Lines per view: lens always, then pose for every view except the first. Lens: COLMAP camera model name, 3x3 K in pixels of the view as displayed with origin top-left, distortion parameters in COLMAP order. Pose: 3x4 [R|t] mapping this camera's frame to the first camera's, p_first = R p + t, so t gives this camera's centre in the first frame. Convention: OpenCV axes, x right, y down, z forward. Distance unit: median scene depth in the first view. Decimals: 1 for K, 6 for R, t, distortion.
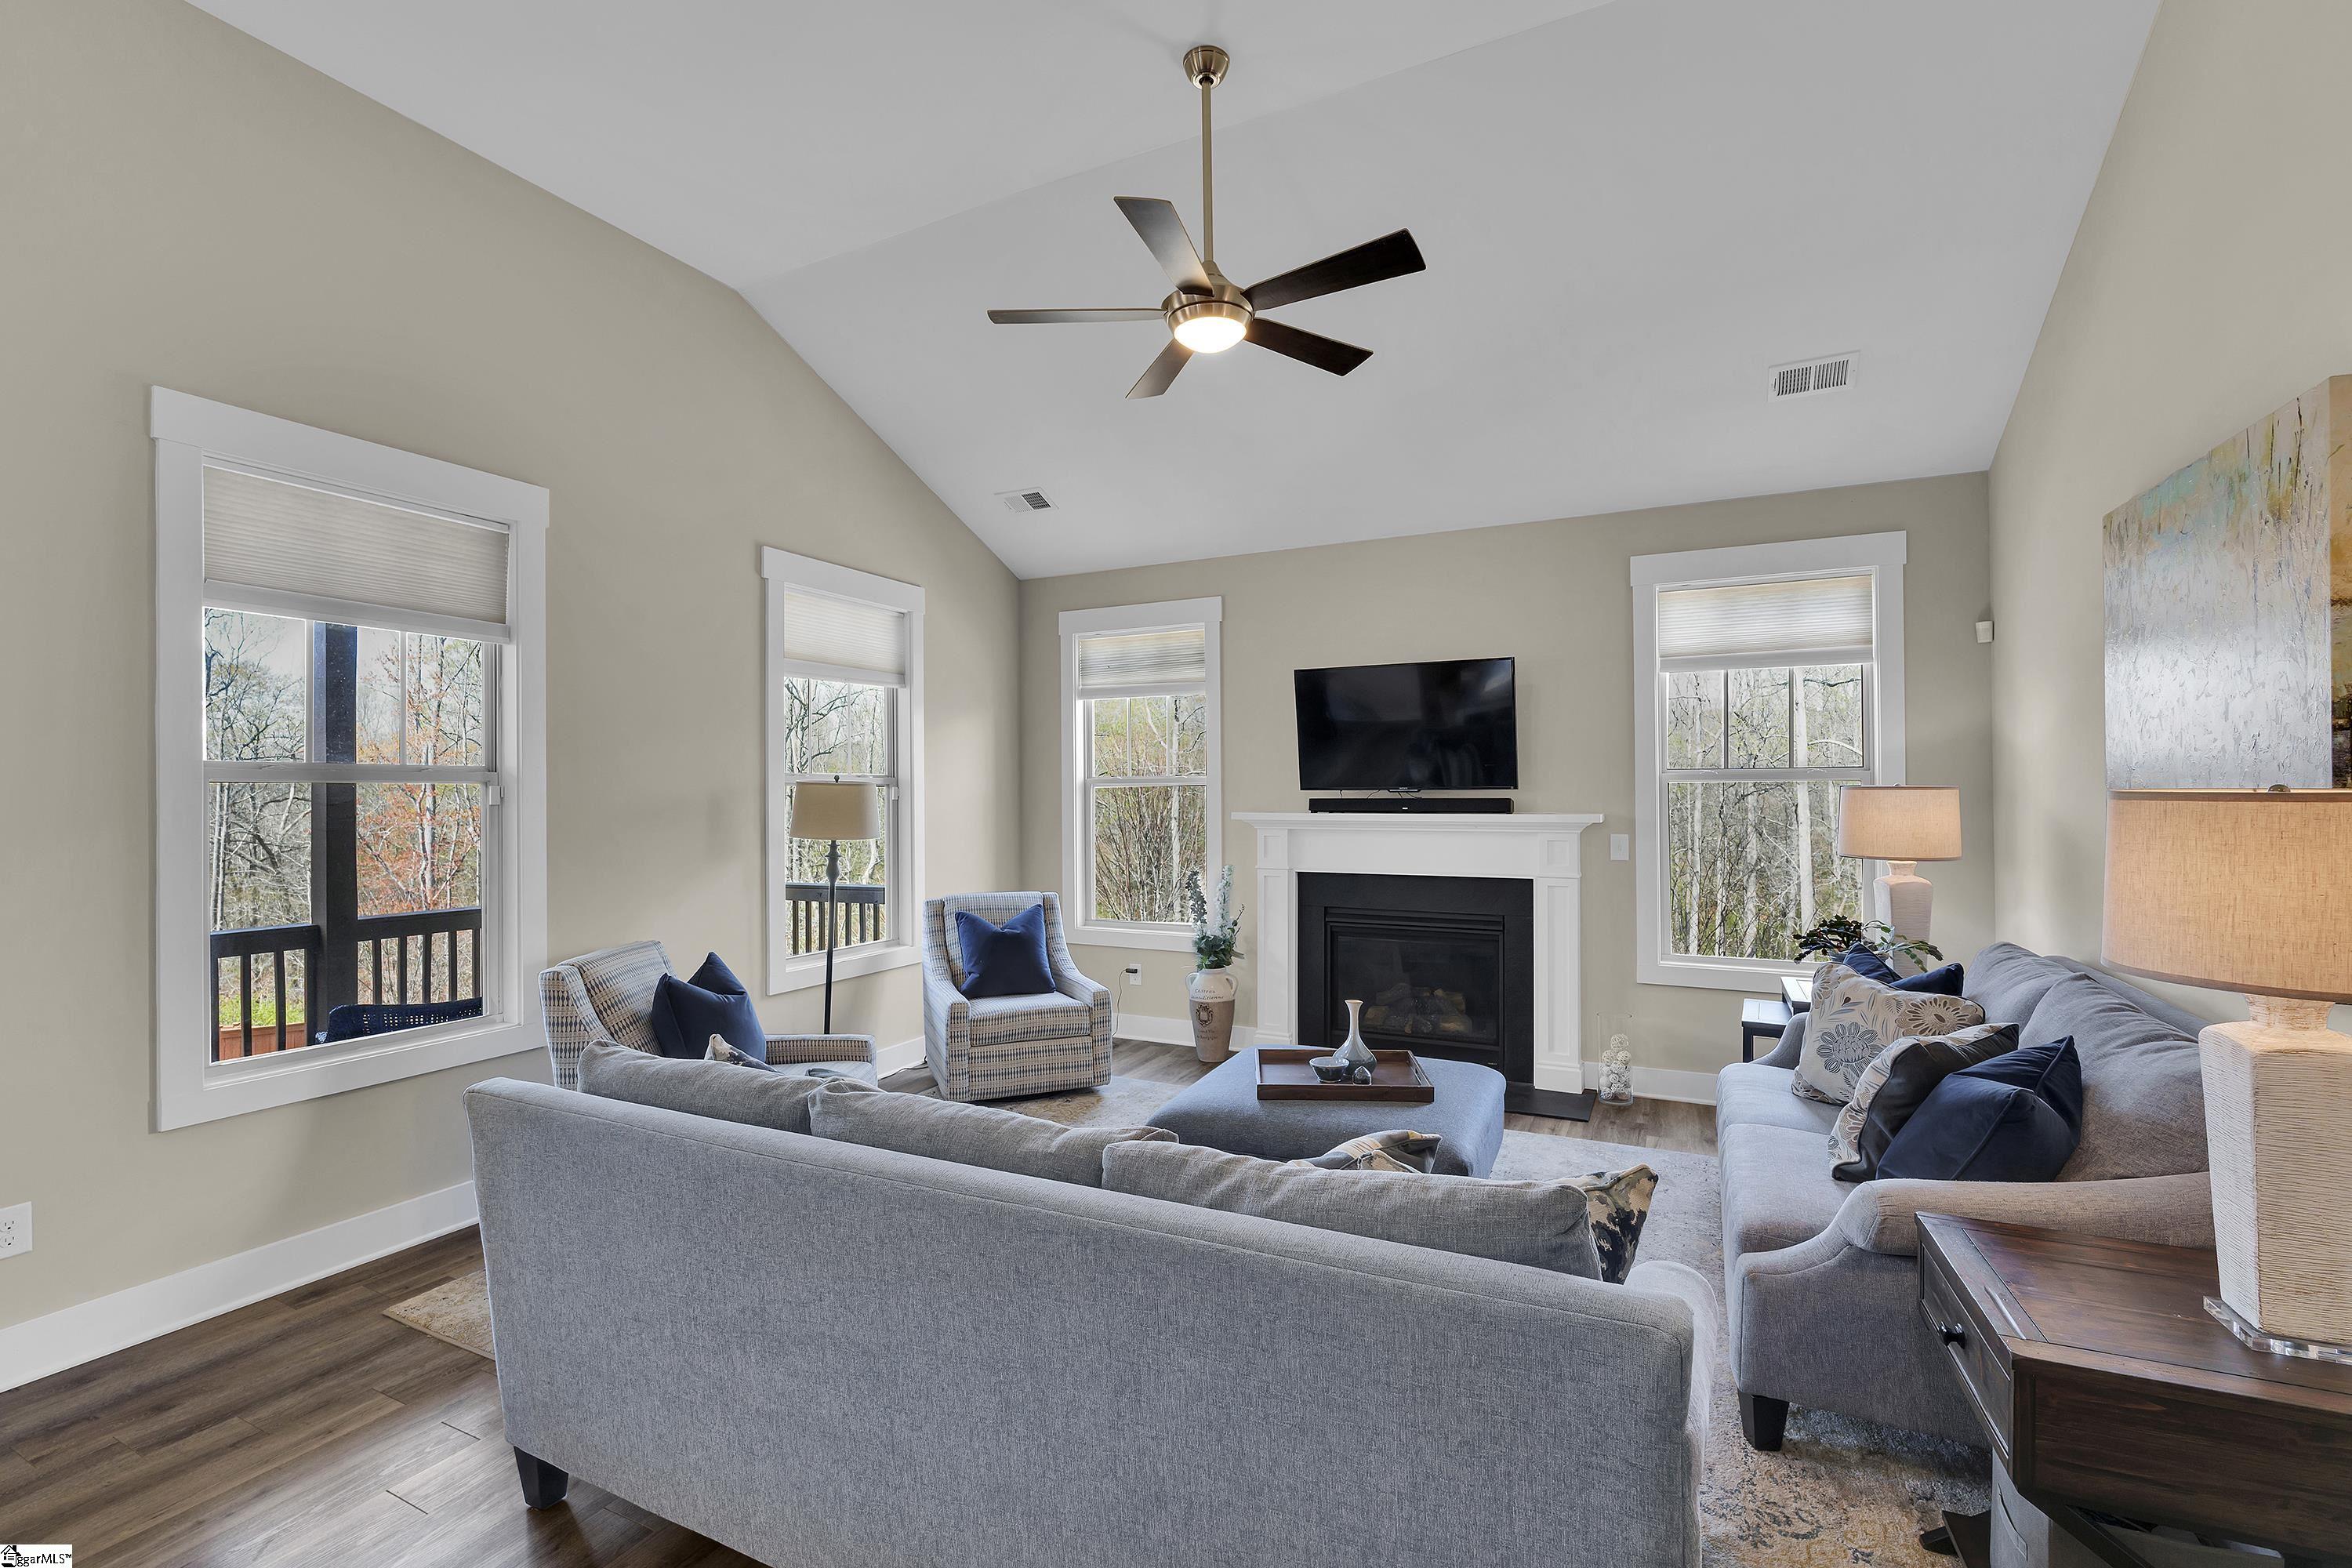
lens RADIAL K [[1033.2, 0, 1141.9], [0, 1033.2, 786.1], [0, 0, 1]] dist [0.001259, 0.000119]
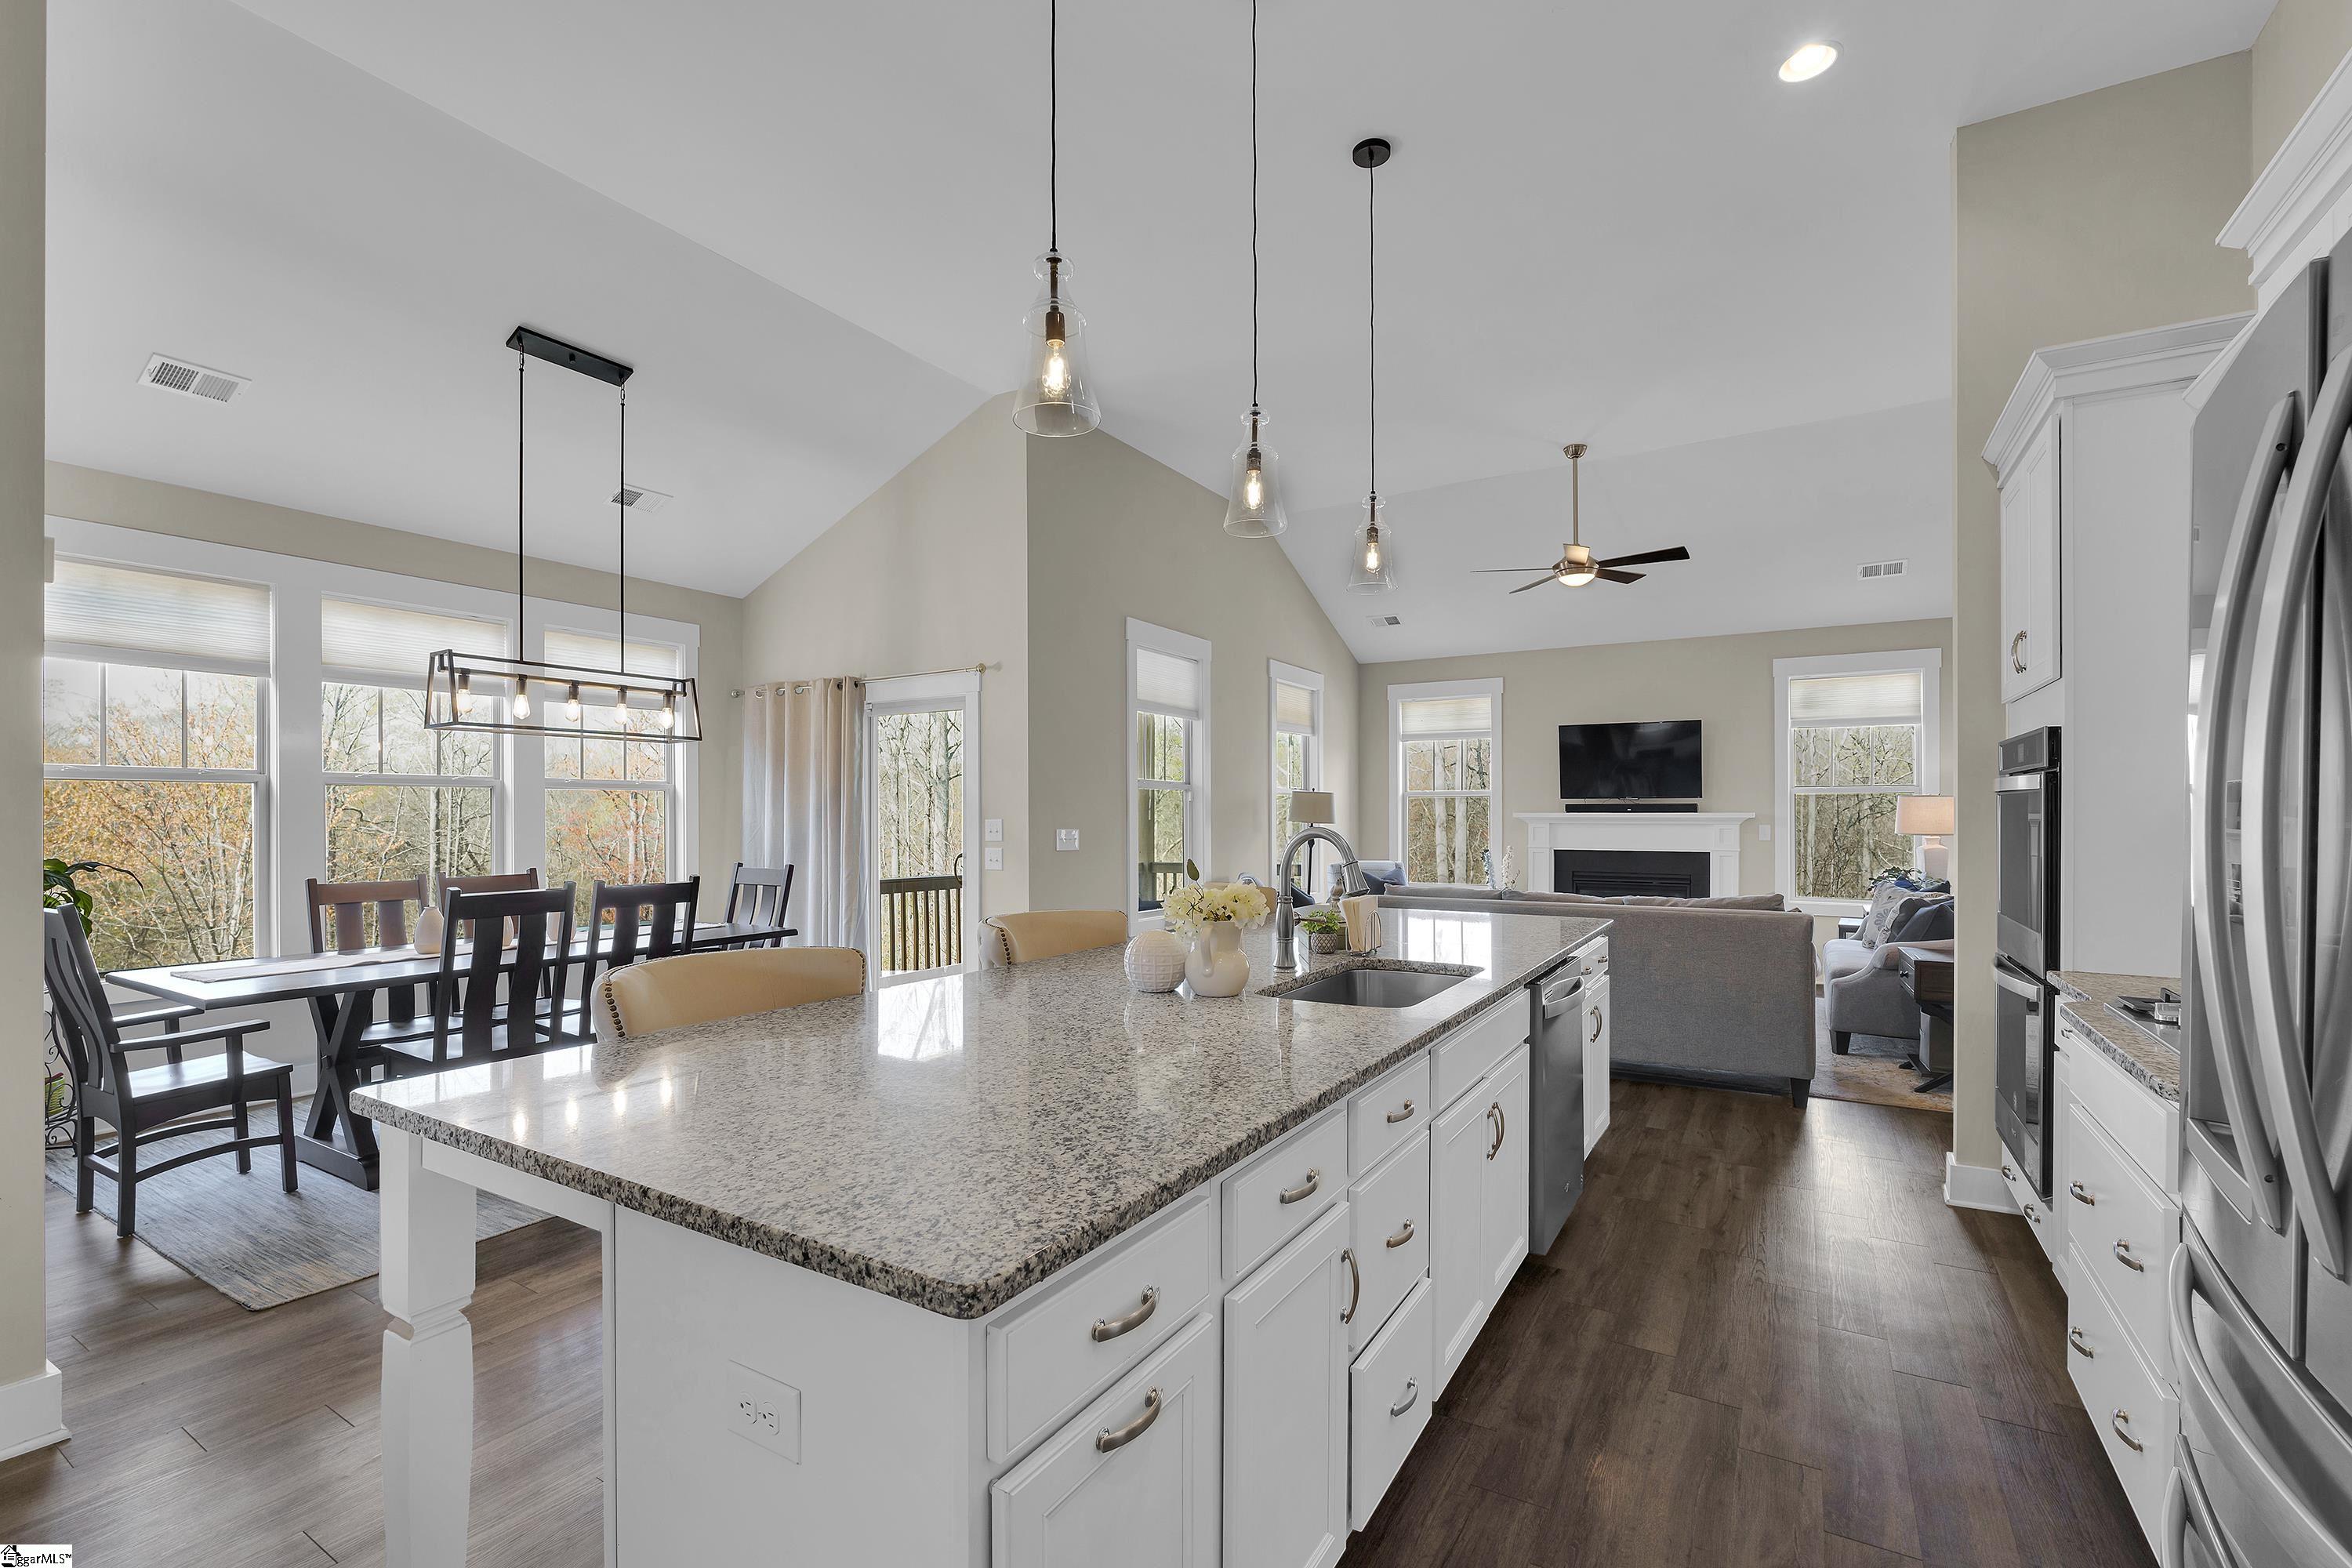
lens RADIAL K [[1033.2, 0, 1153.3], [0, 1033.2, 817.9], [0, 0, 1]] dist [0.001259, 0.000119]
pose [[0.997211, 0.005477, -0.074433, -0.395678], [-0.004913, 0.999958, 0.007763, 0.026680], [0.074473, -0.007376, 0.997196, -0.733670]]
